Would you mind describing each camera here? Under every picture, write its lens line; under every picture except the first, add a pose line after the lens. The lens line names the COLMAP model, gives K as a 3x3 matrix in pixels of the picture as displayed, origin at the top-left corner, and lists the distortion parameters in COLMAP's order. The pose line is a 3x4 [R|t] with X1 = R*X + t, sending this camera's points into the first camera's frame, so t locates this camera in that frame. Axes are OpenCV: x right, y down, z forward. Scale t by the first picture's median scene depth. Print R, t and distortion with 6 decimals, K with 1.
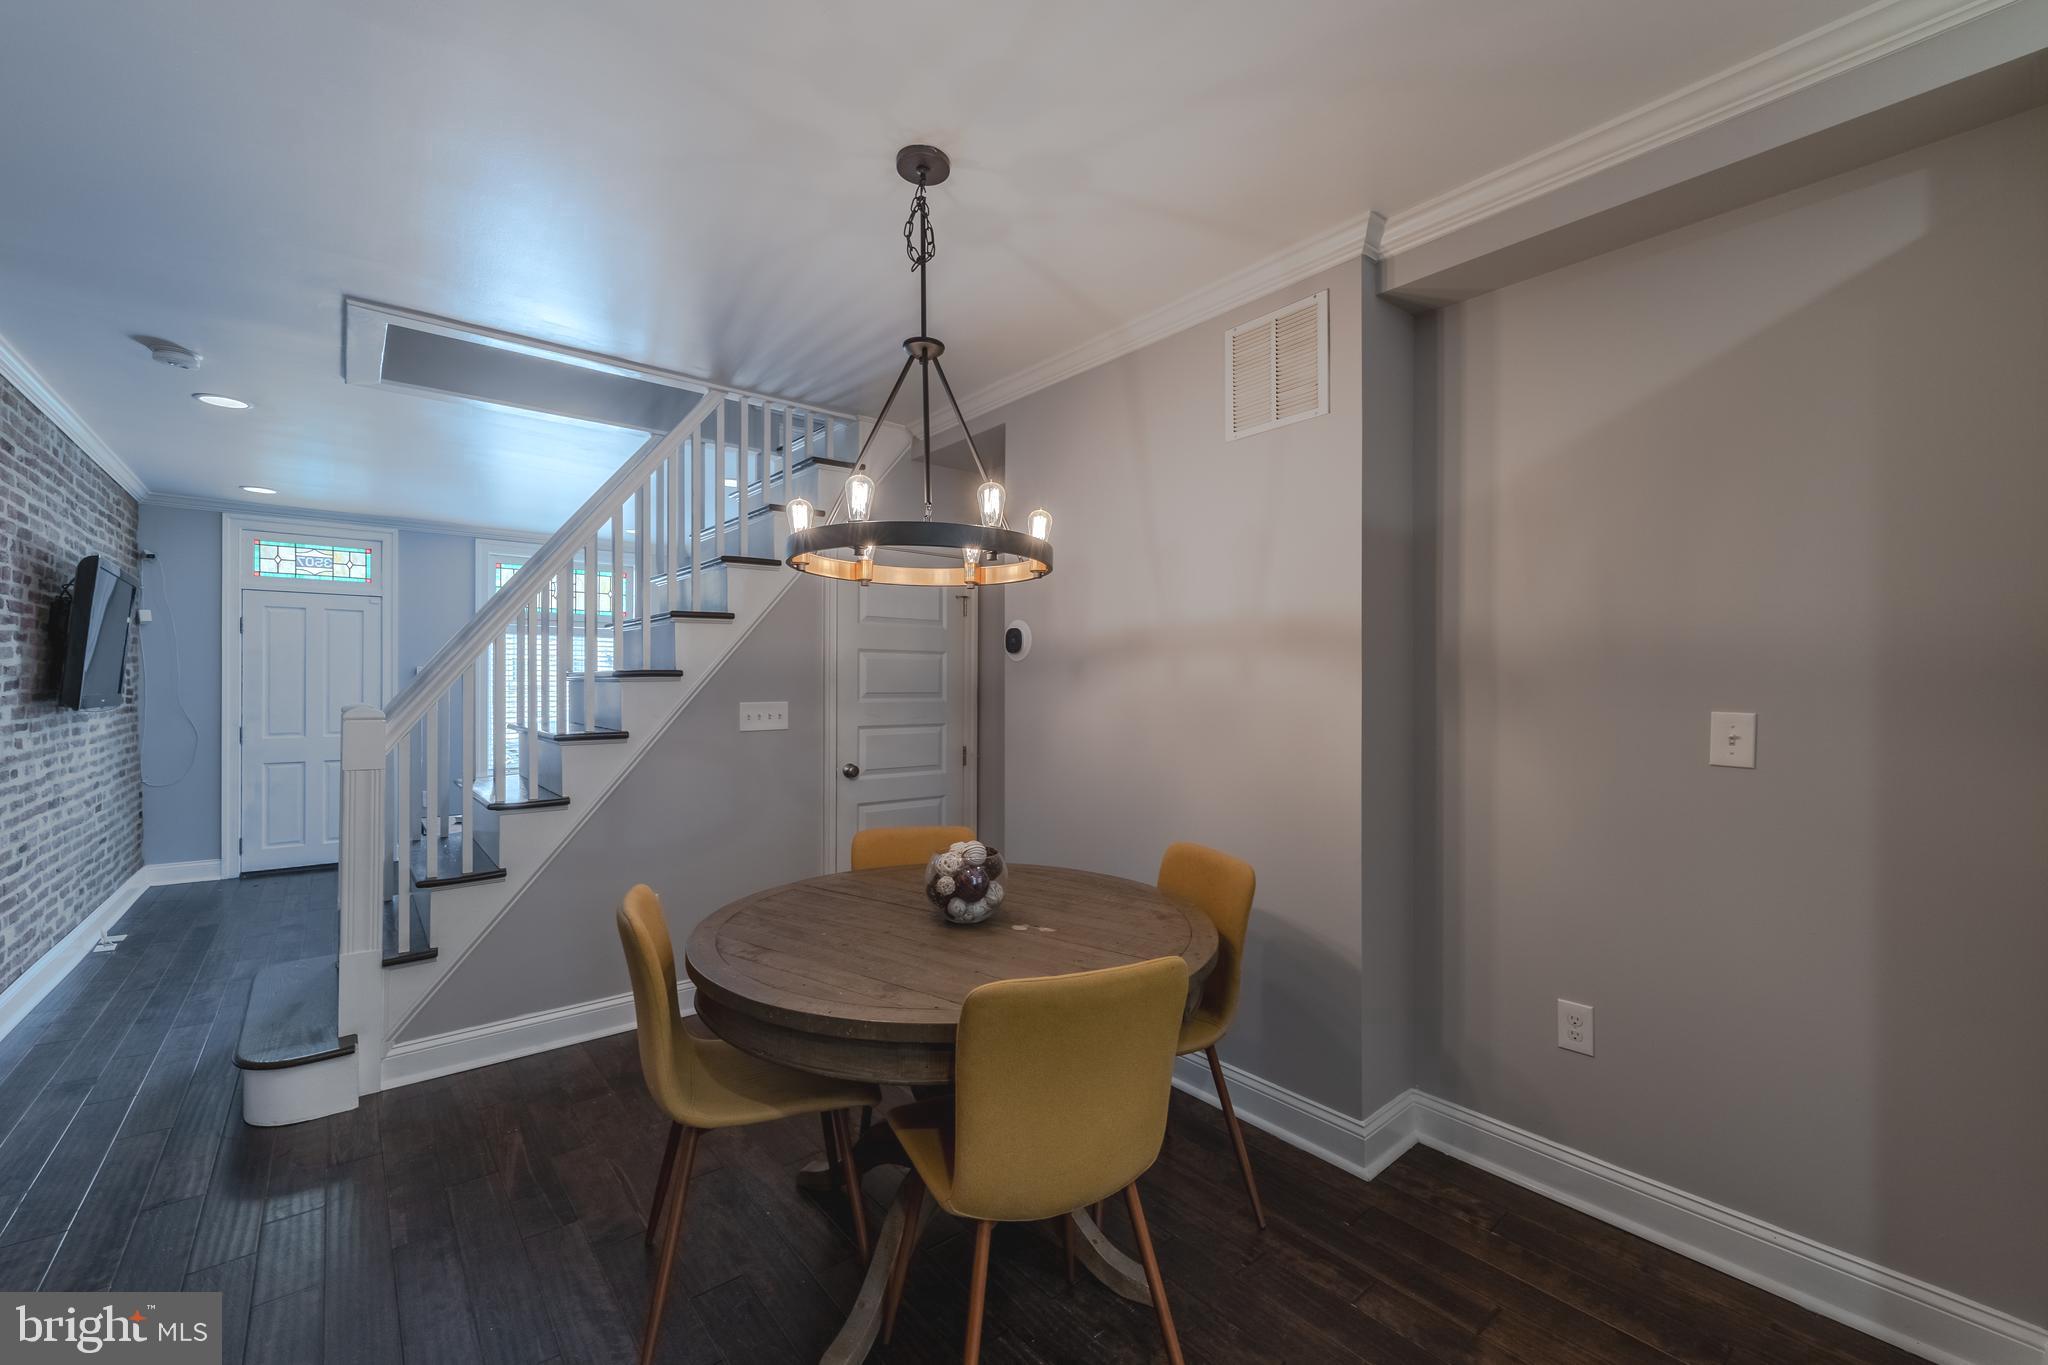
lens RADIAL K [[840.3, 0, 1043.1], [0, 840.3, 697.2], [0, 0, 1]] dist [-0.004445, 0.000703]
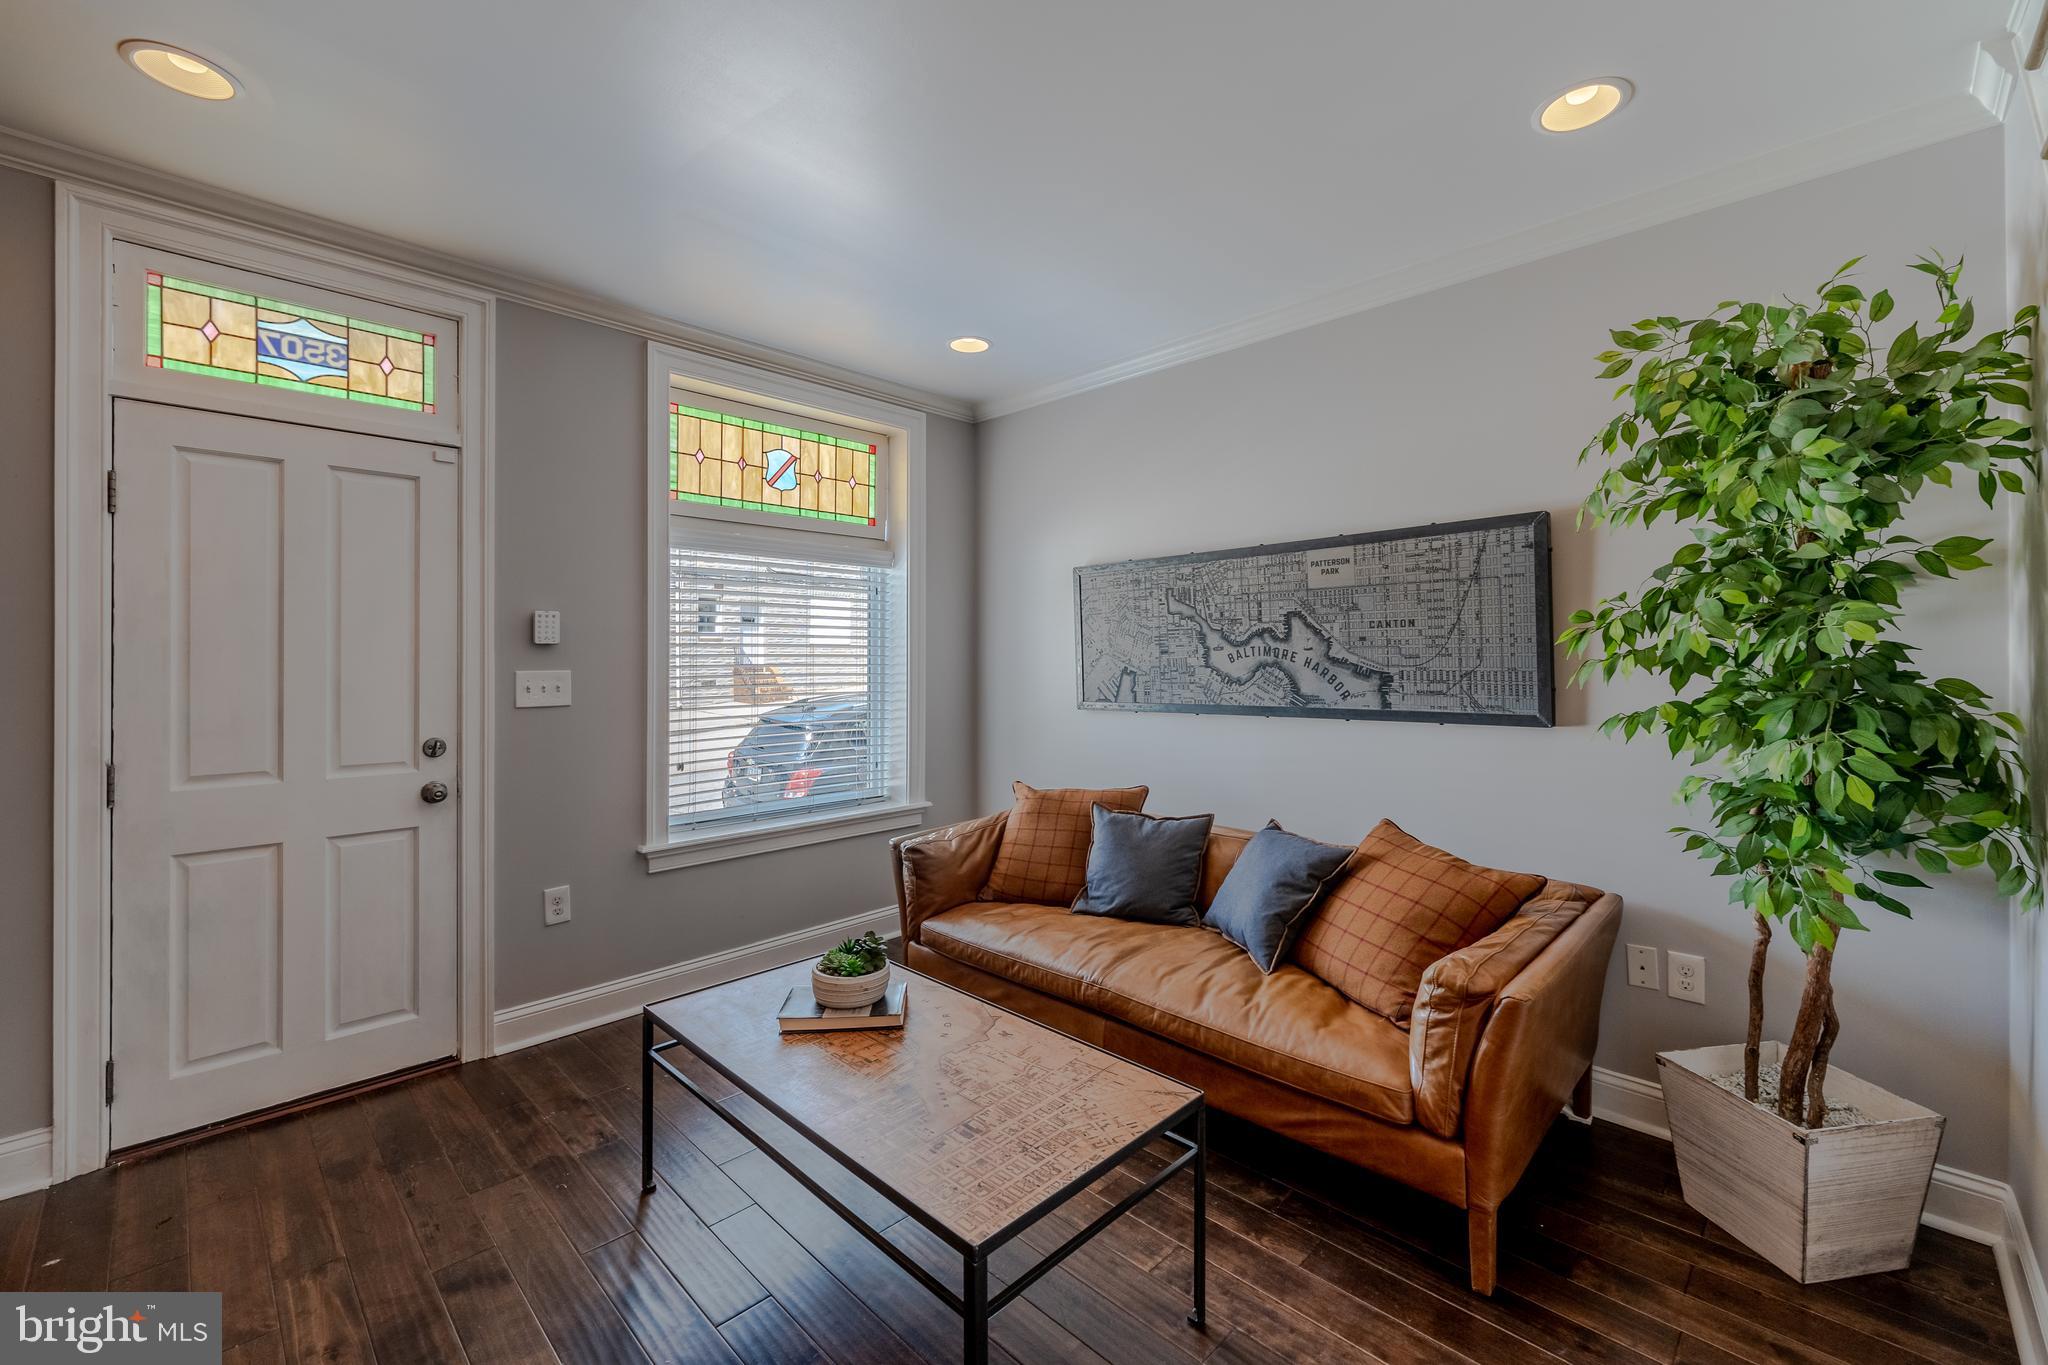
lens RADIAL K [[840.3, 0, 1023.6], [0, 840.3, 673.9], [0, 0, 1]] dist [-0.004445, 0.000703]
pose [[0.992977, -0.001076, 0.118299, -0.583361], [0.000844, 0.999998, 0.002012, -0.004995], [-0.118300, -0.001898, 0.992976, 0.567540]]
